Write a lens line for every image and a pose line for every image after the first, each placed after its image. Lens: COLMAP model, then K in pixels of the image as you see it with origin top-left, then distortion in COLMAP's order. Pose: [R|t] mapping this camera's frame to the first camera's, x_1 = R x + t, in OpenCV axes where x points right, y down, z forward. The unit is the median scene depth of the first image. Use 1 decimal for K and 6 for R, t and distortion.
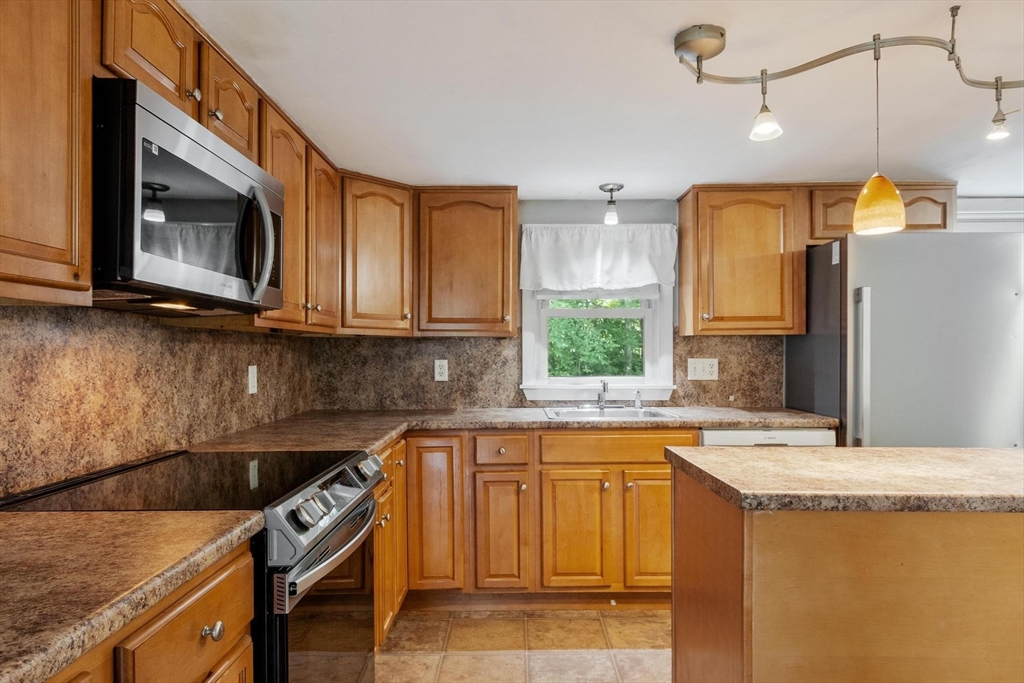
lens RADIAL K [[632.4, 0, 509.8], [0, 632.4, 351.5], [0, 0, 1]] dist [0.006049, -0.000528]
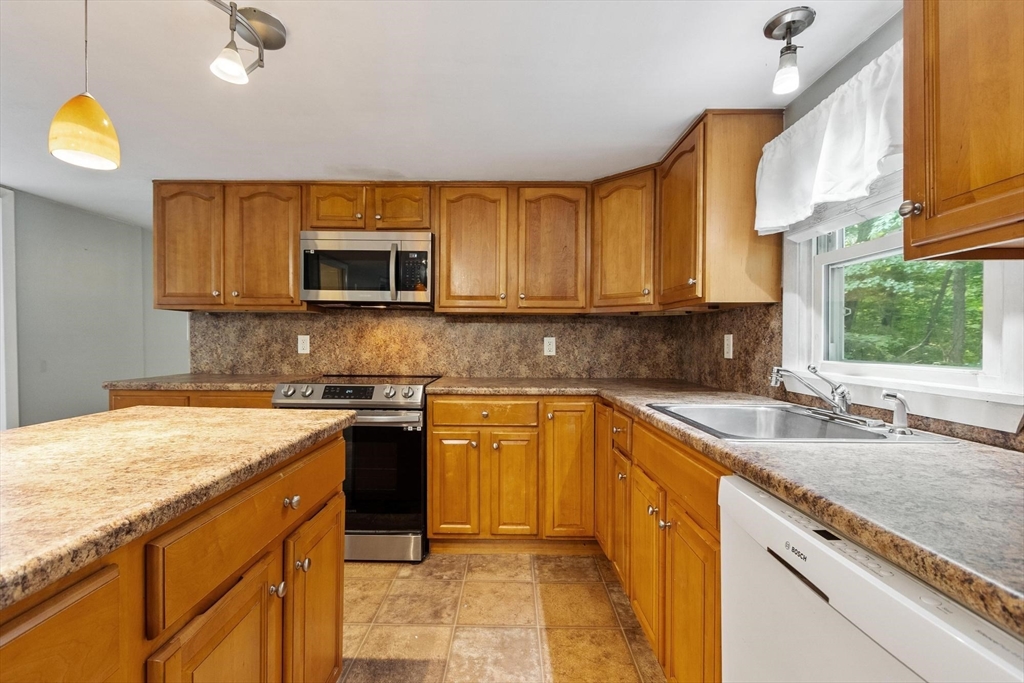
lens RADIAL K [[451.9, 0, 503.3], [0, 451.9, 346.2], [0, 0, 1]] dist [-0.001481, -0.000042]
pose [[-0.006309, 0.015758, -0.999856, 0.570857], [-0.005531, 0.999860, 0.015793, 0.023074], [0.999965, 0.005630, -0.006221, 0.747862]]
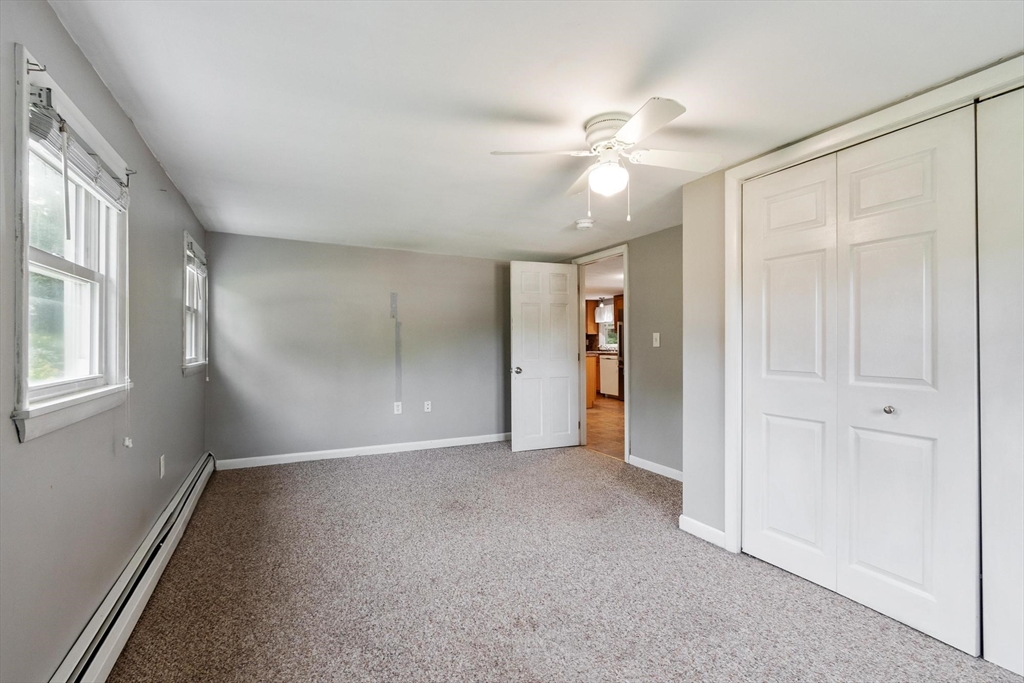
lens RADIAL K [[451.9, 0, 503.3], [0, 451.9, 346.2], [0, 0, 1]] dist [-0.001481, -0.000042]
pose [[0.444173, 0.009251, -0.895893, 2.501150], [-0.001252, 0.999952, 0.009705, 0.030893], [0.895940, -0.003189, 0.444163, -0.869944]]
